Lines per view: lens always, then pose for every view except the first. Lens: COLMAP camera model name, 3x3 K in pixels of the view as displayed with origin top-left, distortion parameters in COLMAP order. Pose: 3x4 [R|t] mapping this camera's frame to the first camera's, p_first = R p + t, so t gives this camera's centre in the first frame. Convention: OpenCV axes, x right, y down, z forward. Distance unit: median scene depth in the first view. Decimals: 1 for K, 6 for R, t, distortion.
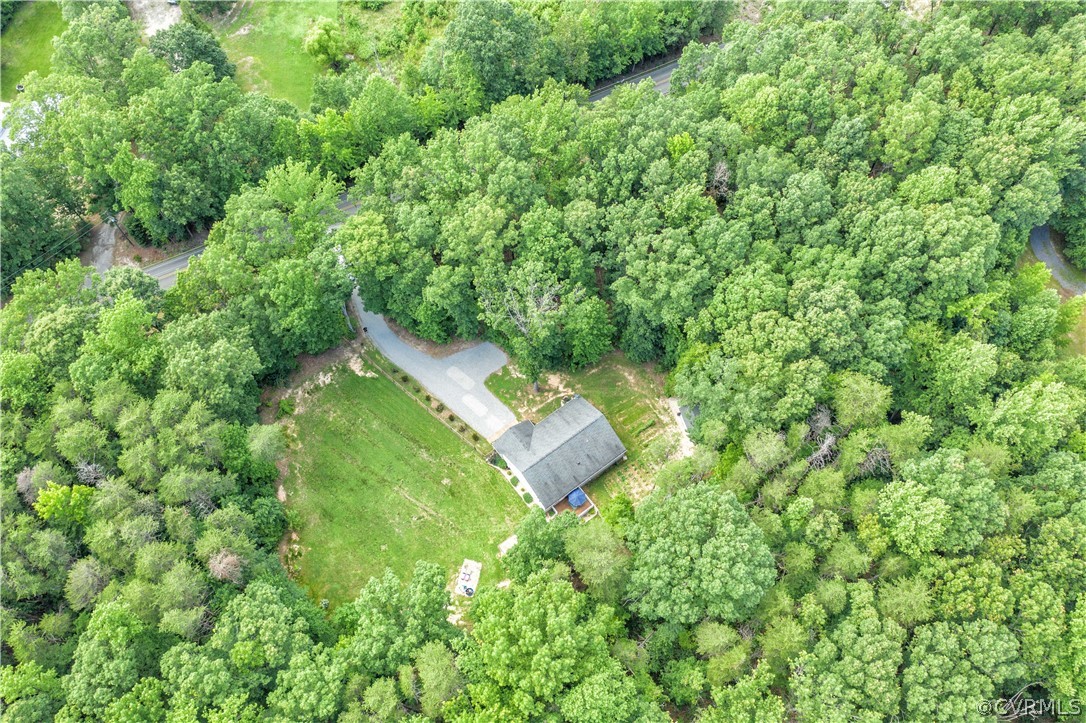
lens RADIAL K [[873.7, 0, 541.4], [0, 873.7, 363.9], [0, 0, 1]] dist [0.004075, 0.013231]
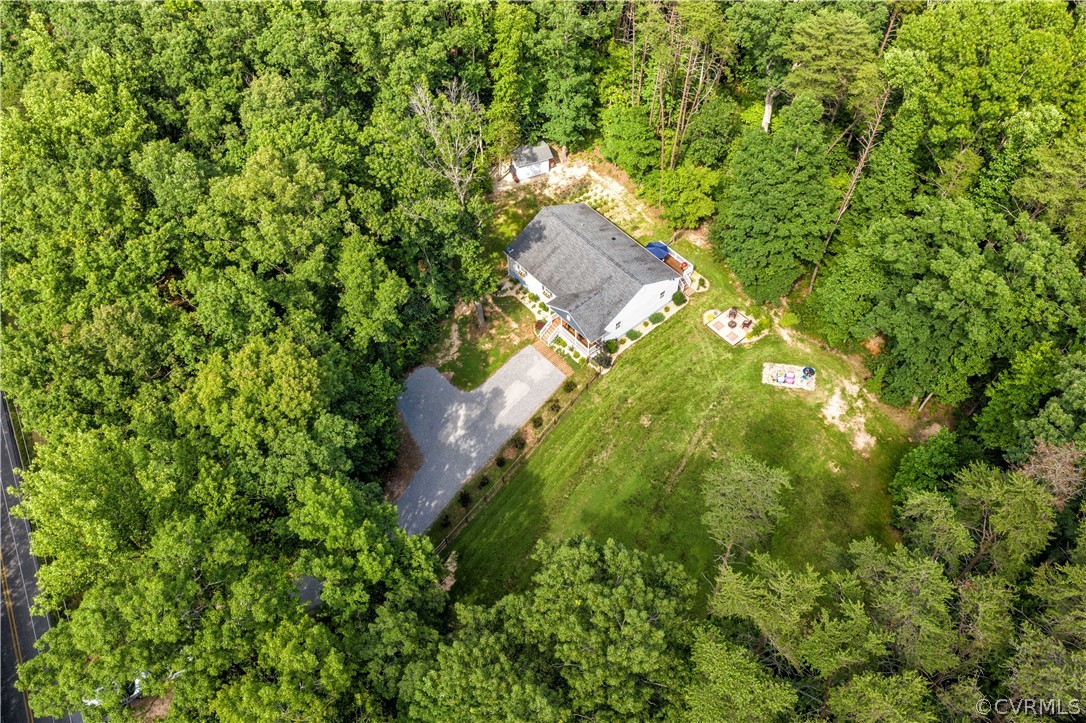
lens RADIAL K [[873.7, 0, 541.8], [0, 873.7, 363.7], [0, 0, 1]] dist [0.004075, 0.013231]
pose [[-0.061941, -0.762633, 0.643859, -0.478771], [0.902254, 0.233029, 0.362816, -0.170007], [-0.426733, 0.603397, 0.673655, 0.587366]]
